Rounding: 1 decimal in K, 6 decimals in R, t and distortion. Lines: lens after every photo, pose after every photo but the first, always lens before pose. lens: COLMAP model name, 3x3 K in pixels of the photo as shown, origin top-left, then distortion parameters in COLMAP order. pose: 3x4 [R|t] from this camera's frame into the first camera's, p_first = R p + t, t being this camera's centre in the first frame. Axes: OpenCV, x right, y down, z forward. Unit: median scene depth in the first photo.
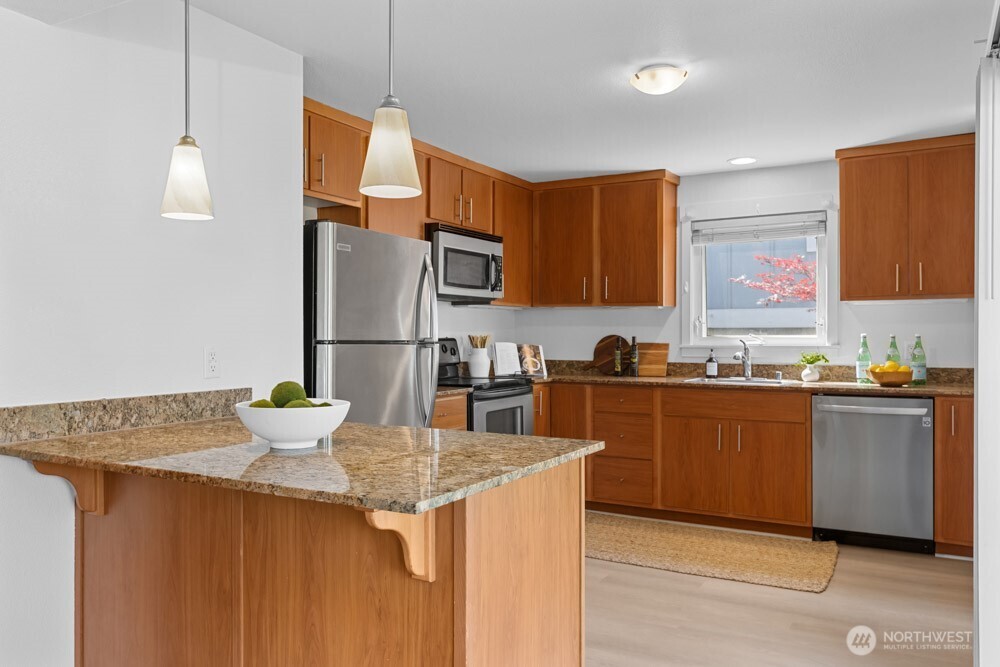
lens RADIAL K [[744.6, 0, 500.2], [0, 744.6, 323.9], [0, 0, 1]] dist [0.005890, 0.001456]
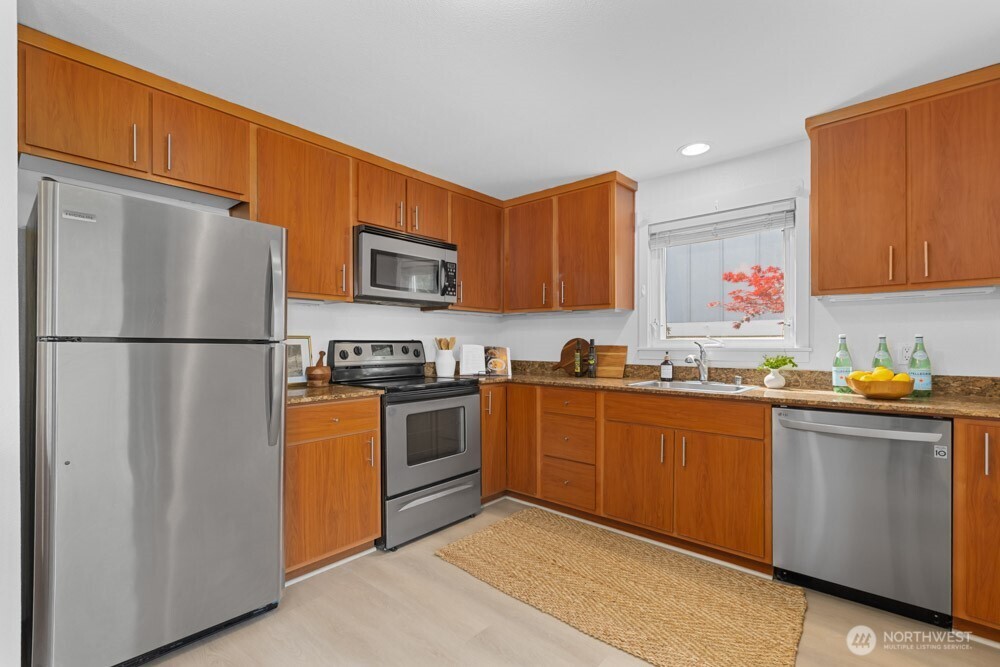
lens RADIAL K [[441.6, 0, 499.1], [0, 441.6, 339.1], [0, 0, 1]] dist [0.001723, 0.000288]
pose [[0.979599, -0.001317, -0.200958, 0.193120], [0.002474, 0.999982, 0.005509, 0.014316], [0.200947, -0.005894, 0.979584, 0.402069]]
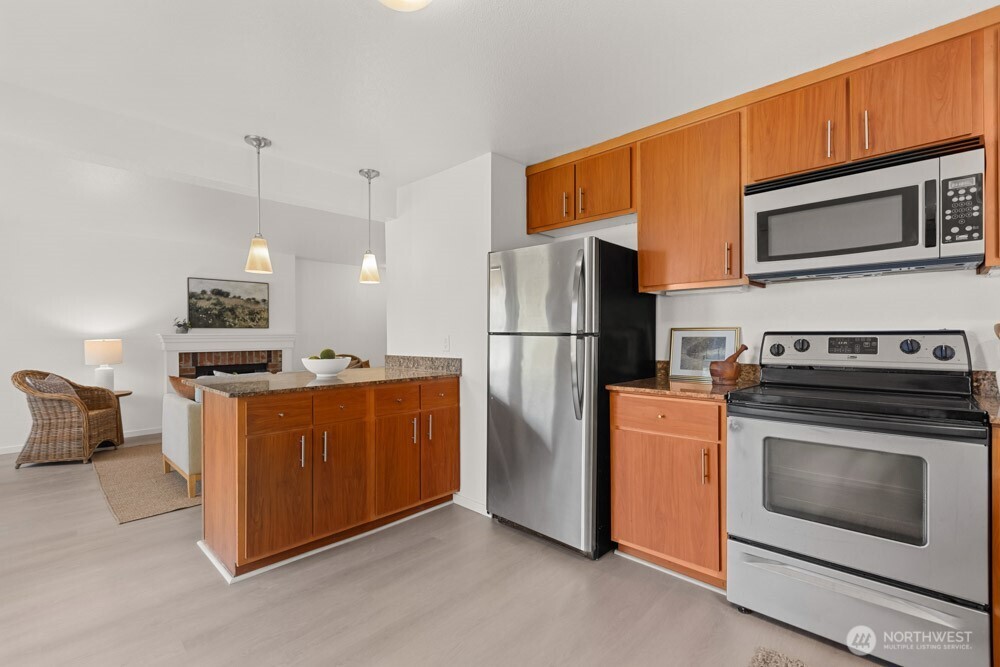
lens RADIAL K [[441.6, 0, 499.1], [0, 441.6, 339.1], [0, 0, 1]] dist [0.001723, 0.000288]
pose [[-0.234746, 0.007868, -0.972025, 0.392297], [0.015918, 0.999864, 0.004249, 0.019685], [0.971926, -0.014475, -0.234839, 0.757993]]
